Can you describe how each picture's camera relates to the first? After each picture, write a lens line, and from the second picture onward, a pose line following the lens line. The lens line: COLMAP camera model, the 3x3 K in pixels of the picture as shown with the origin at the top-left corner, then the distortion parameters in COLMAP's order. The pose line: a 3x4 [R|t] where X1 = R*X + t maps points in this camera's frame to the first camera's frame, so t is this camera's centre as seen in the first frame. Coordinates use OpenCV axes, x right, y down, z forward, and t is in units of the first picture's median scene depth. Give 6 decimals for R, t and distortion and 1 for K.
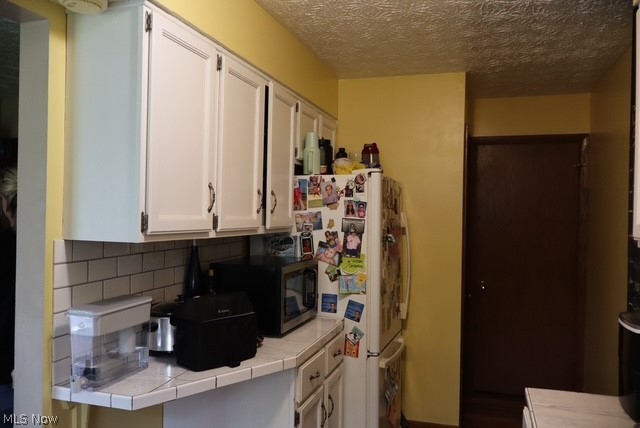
lens RADIAL K [[532.6, 0, 320.0], [0, 532.6, 214.0], [0, 0, 1]] dist [-0.010733, -0.001392]
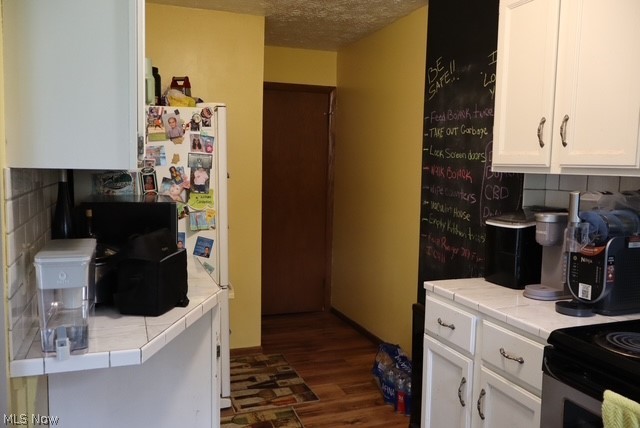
lens RADIAL K [[532.6, 0, 320.0], [0, 532.6, 214.0], [0, 0, 1]] dist [-0.010733, -0.001392]
pose [[0.790360, -0.054380, 0.610224, -0.363514], [-0.005476, 0.995386, 0.095795, 0.024239], [-0.612618, -0.079054, 0.786416, 0.090679]]
